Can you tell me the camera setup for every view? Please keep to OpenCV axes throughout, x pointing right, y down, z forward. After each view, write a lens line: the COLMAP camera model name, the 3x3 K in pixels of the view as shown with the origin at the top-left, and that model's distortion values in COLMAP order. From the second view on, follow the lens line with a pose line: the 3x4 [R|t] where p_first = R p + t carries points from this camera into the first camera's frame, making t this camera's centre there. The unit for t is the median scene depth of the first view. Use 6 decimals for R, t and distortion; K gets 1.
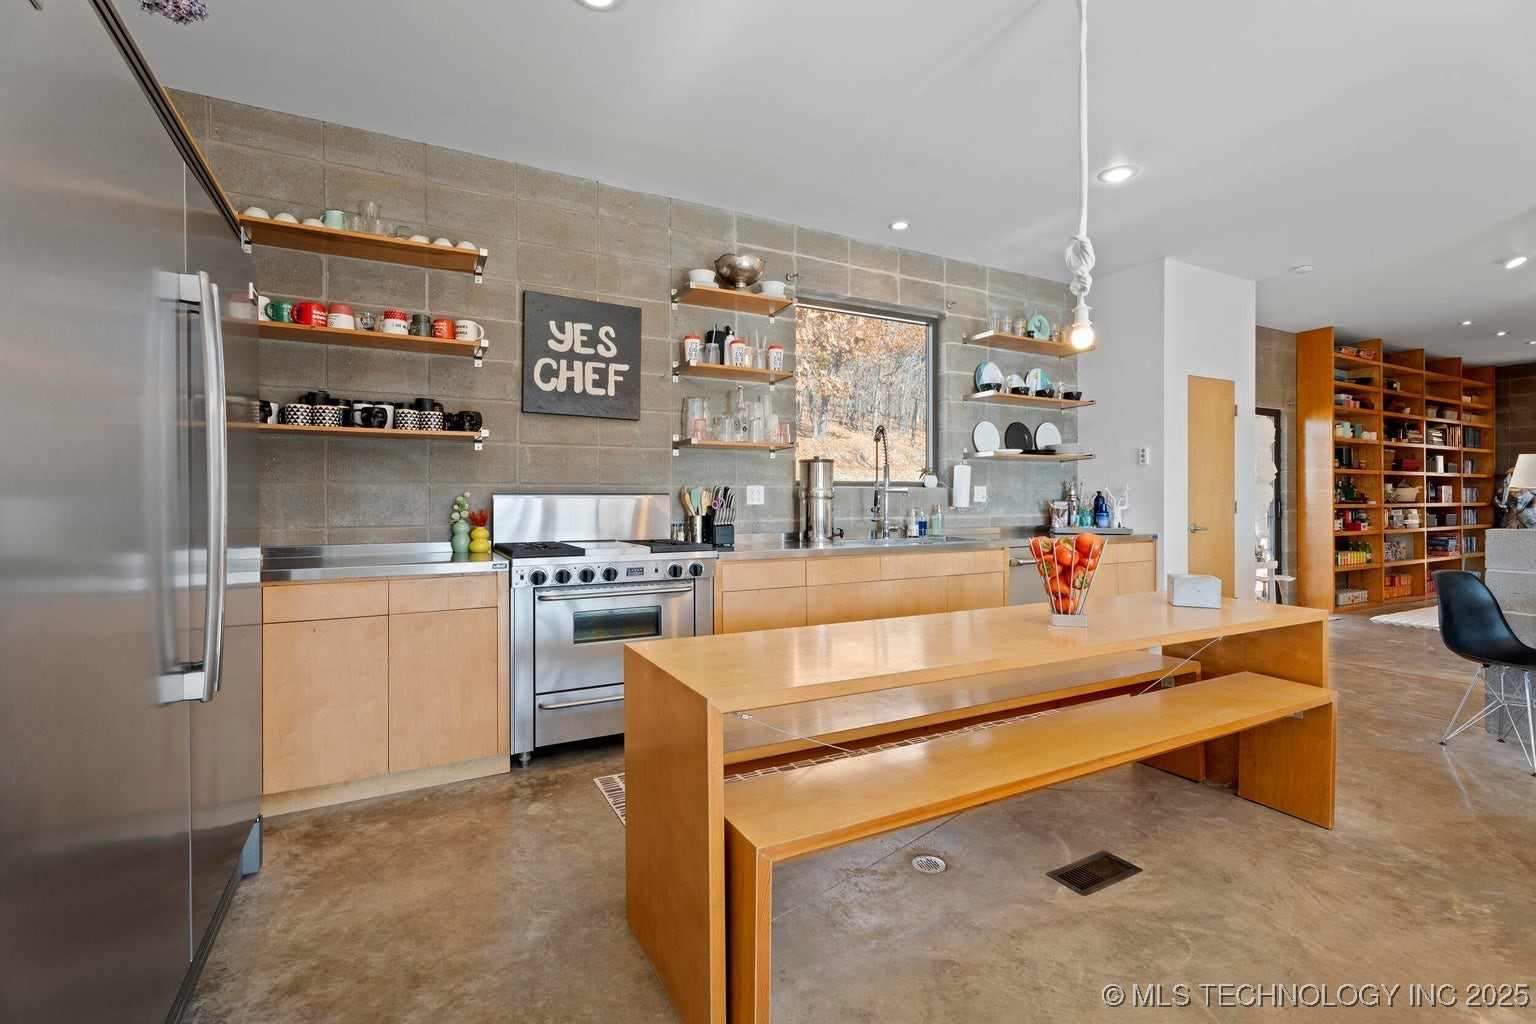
lens RADIAL K [[687.1, 0, 761.8], [0, 687.1, 505.0], [0, 0, 1]] dist [0.001983, 0.000239]
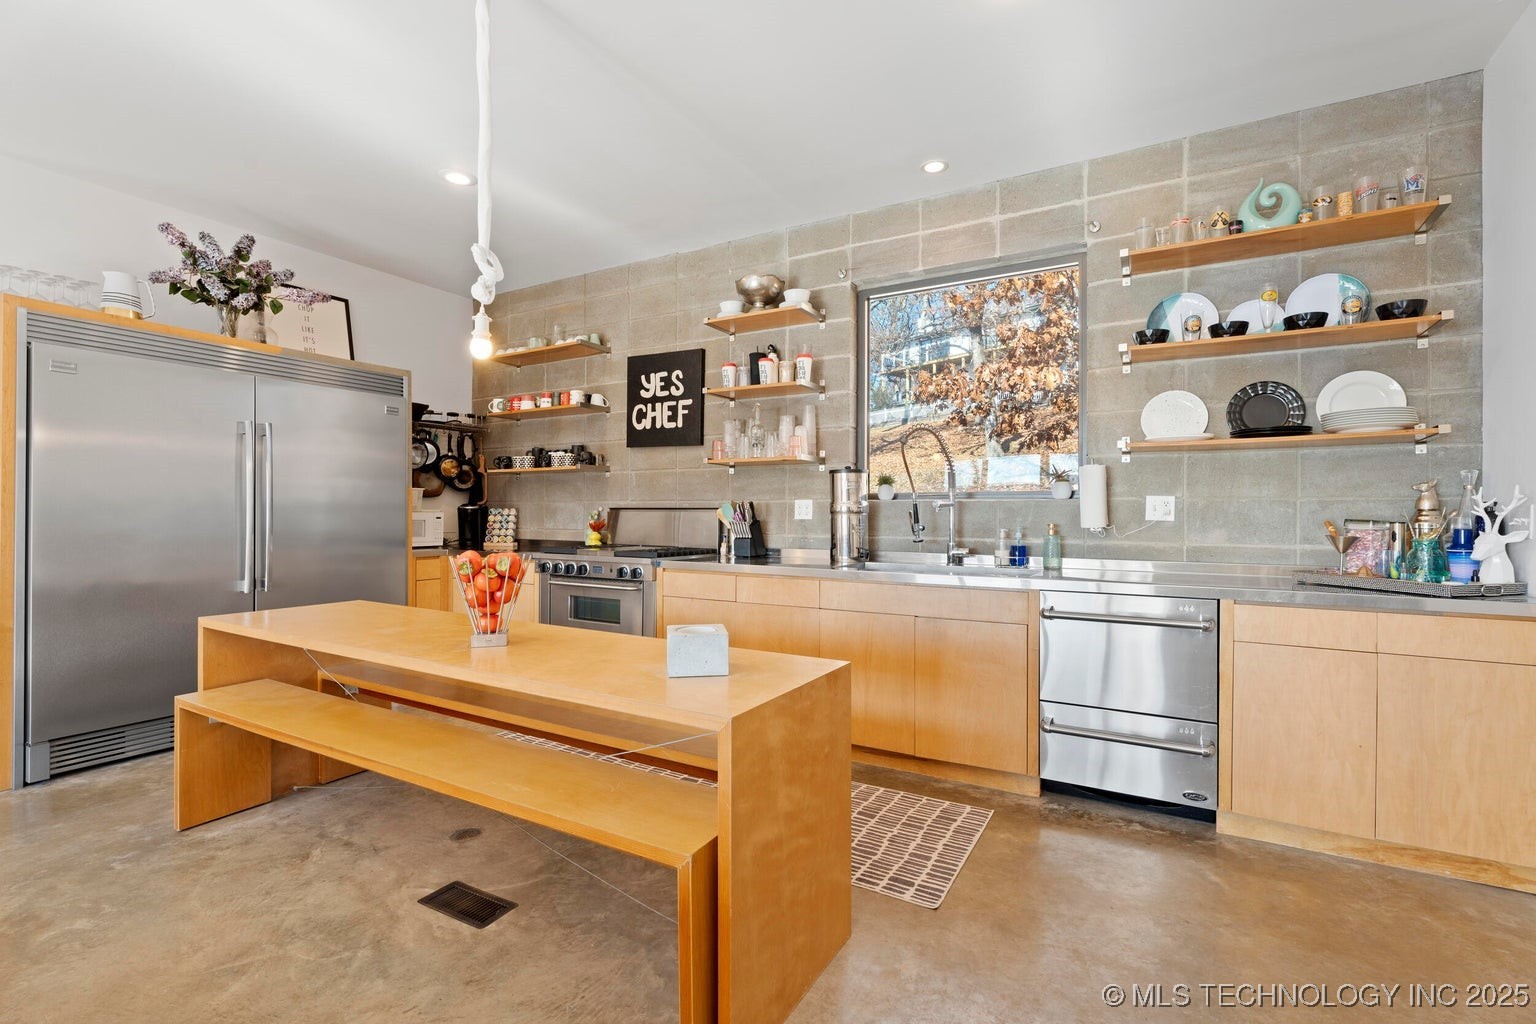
lens RADIAL K [[688.7, 0, 769.7], [0, 688.7, 514.2], [0, 0, 1]] dist [0.002912, 0.000349]
pose [[0.533285, 0.007946, -0.845898, 0.902371], [-0.011444, 0.999932, 0.002179, -0.010511], [0.845858, 0.008518, 0.533340, 0.497316]]
